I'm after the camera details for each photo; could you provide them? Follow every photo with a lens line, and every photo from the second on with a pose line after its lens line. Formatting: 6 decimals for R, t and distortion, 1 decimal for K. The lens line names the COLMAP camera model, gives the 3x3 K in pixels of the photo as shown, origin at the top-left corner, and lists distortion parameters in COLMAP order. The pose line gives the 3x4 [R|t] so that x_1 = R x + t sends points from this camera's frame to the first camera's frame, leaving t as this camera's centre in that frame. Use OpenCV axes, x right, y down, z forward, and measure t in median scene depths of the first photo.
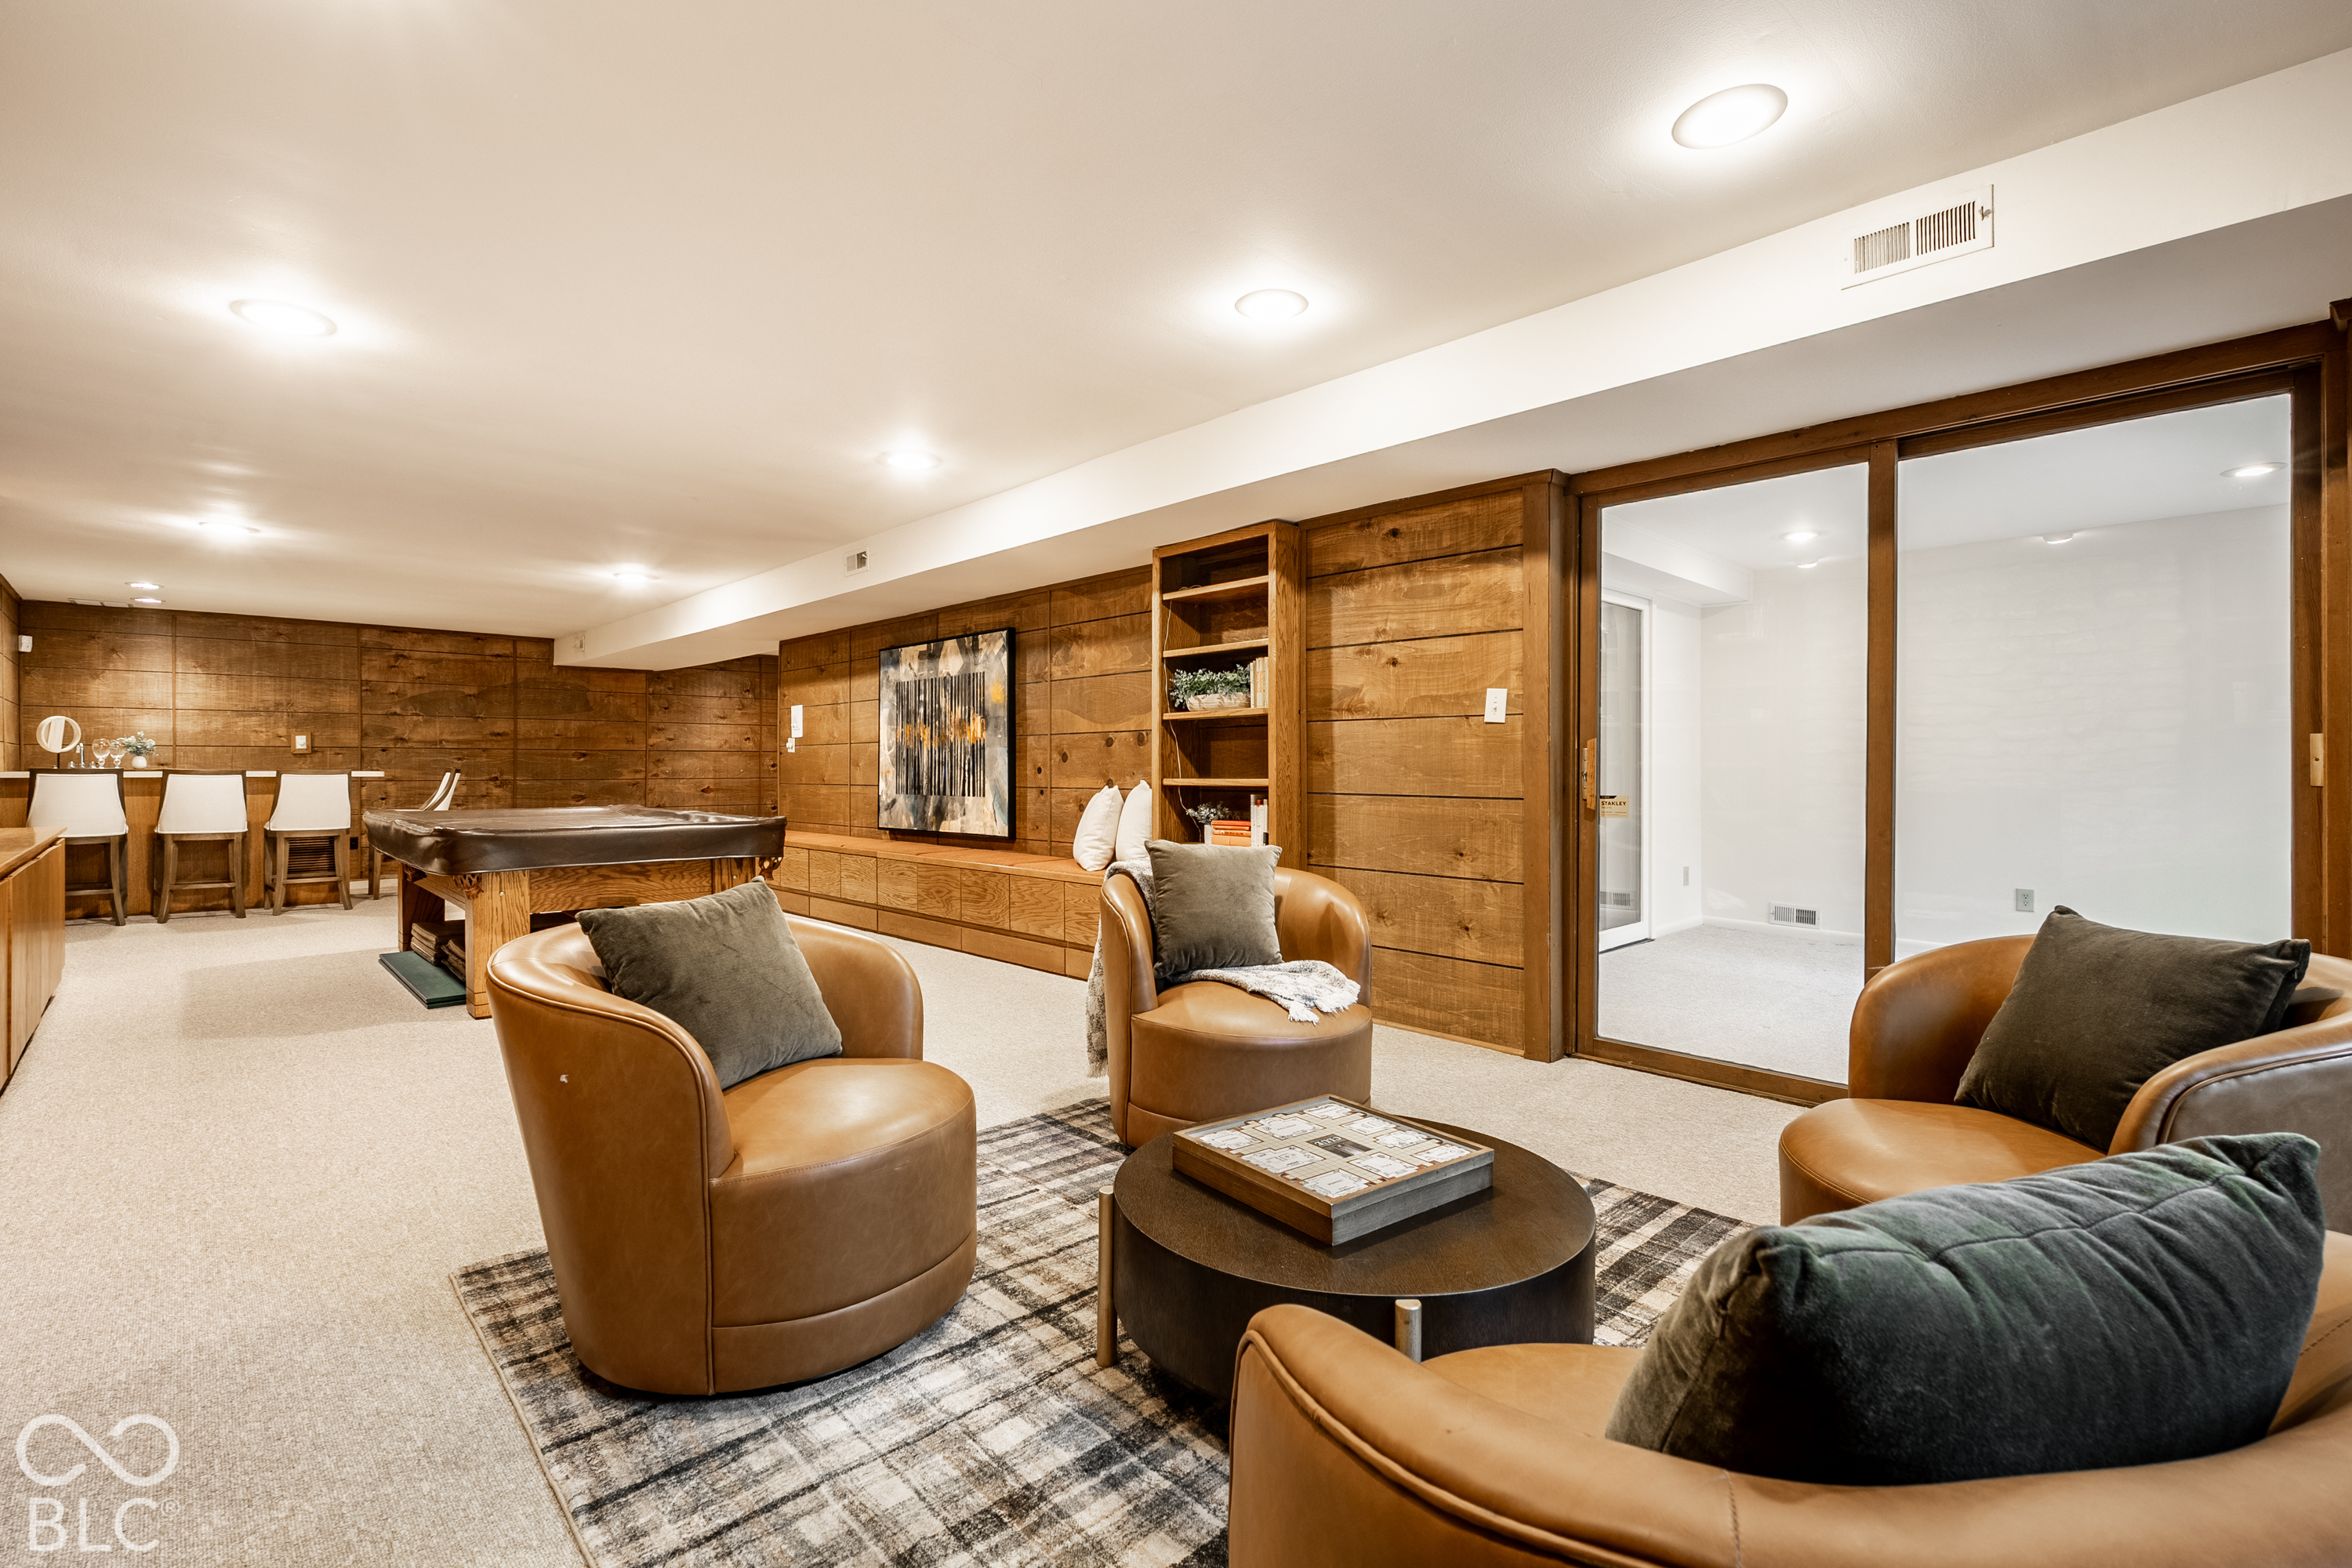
lens RADIAL K [[1051.3, 0, 1179.5], [0, 1051.3, 771.6], [0, 0, 1]] dist [-0.010084, 0.000139]
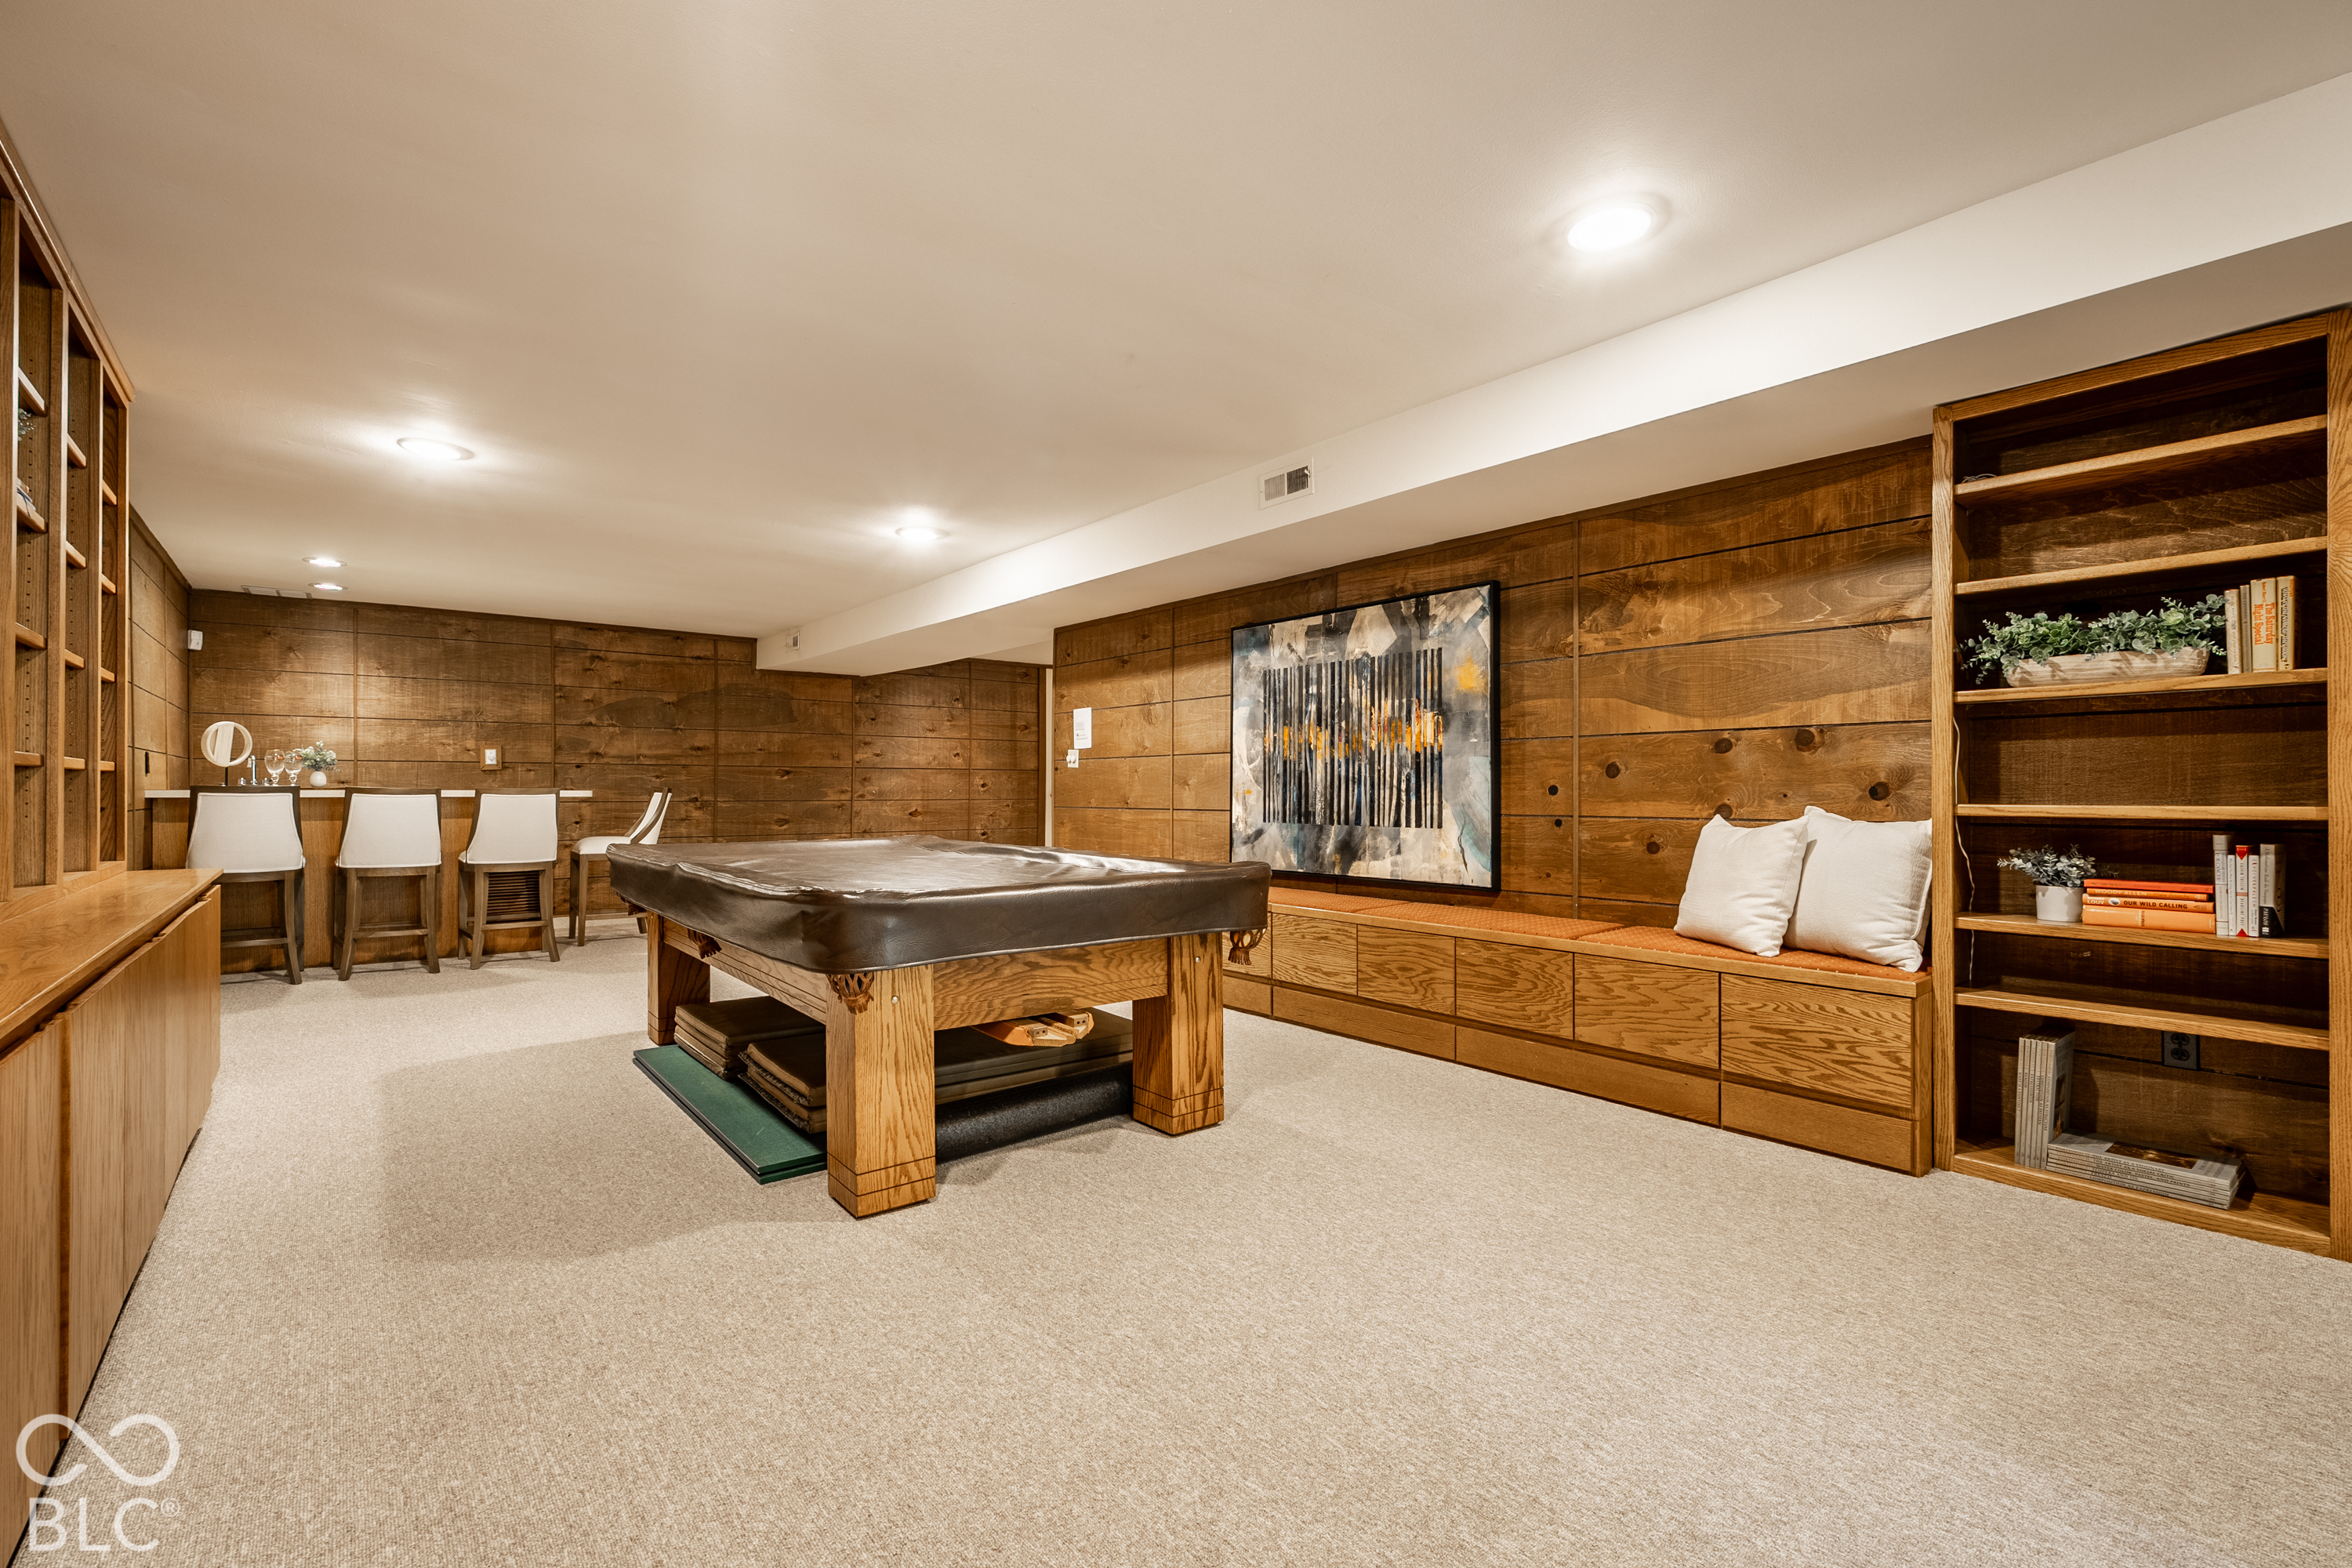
lens RADIAL K [[1051.3, 0, 1173.7], [0, 1051.3, 793.5], [0, 0, 1]] dist [-0.010084, 0.000139]
pose [[0.995185, 0.001993, -0.097996, -0.273060], [-0.001962, 0.999998, 0.000409, 0.001008], [0.097996, -0.000215, 0.995187, 0.272434]]
